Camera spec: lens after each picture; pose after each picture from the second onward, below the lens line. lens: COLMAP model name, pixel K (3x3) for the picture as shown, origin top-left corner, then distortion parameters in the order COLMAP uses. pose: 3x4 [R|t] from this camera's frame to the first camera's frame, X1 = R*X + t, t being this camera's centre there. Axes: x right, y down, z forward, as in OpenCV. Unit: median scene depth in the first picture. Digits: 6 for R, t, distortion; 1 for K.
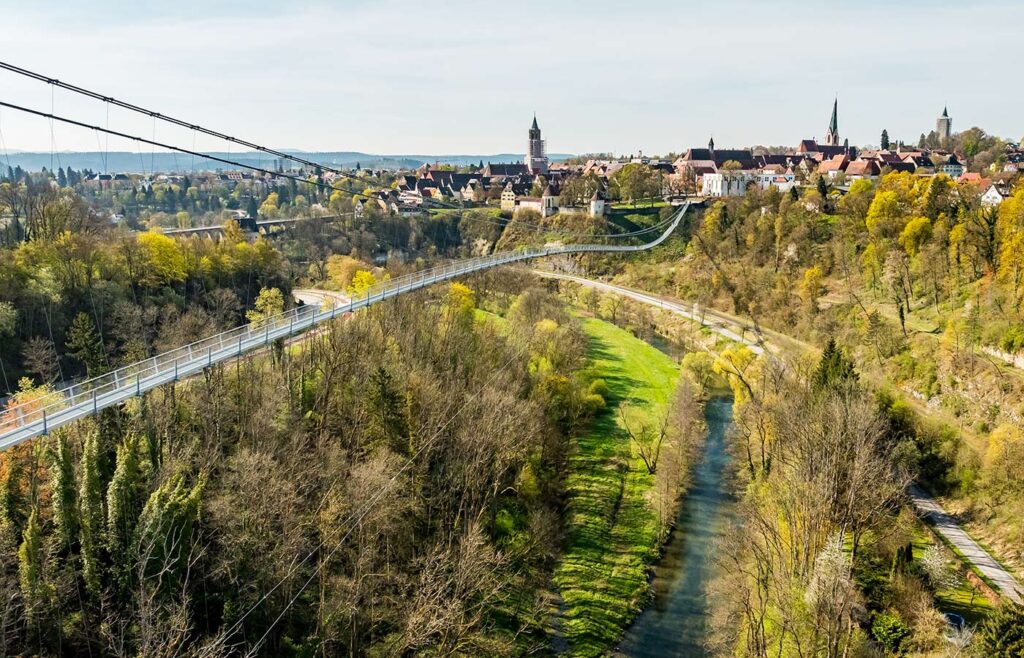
lens RADIAL K [[769.1, 0, 550.9], [0, 769.1, 322.8], [0, 0, 1]] dist [-0.026381, -0.002794]
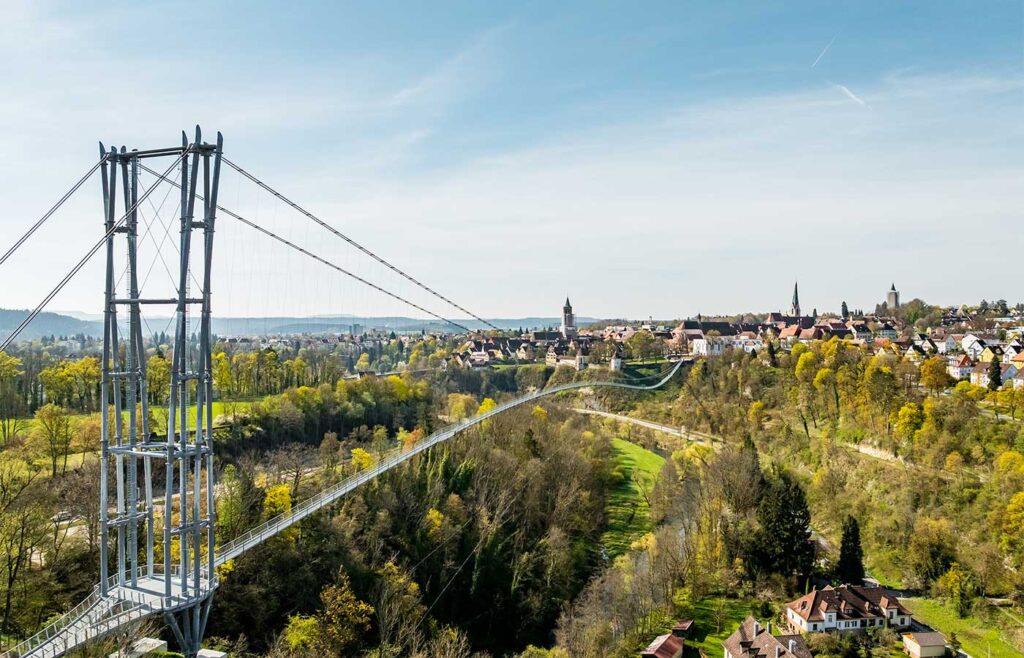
lens RADIAL K [[707.5, 0, 509.0], [0, 707.5, 331.3], [0, 0, 1]] dist [-0.021091, -0.007894]
pose [[0.996116, -0.006634, -0.087802, -0.021113], [-0.010521, 0.981046, -0.193490, 0.044394], [0.087421, 0.193662, 0.977166, -0.293713]]
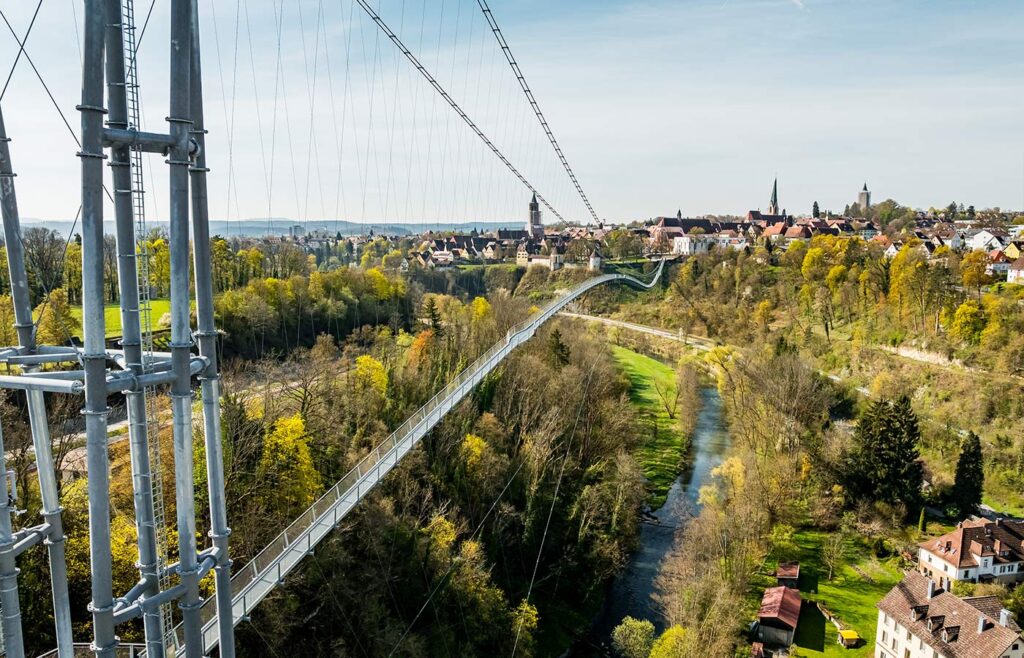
lens RADIAL K [[707.5, 0, 506.1], [0, 707.5, 338.4], [0, 0, 1]] dist [-0.021091, -0.007894]
pose [[0.999959, -0.000736, -0.009042, -0.079434], [0.000256, 0.998598, -0.052935, 0.041396], [0.009068, 0.052930, 0.998557, -0.193423]]
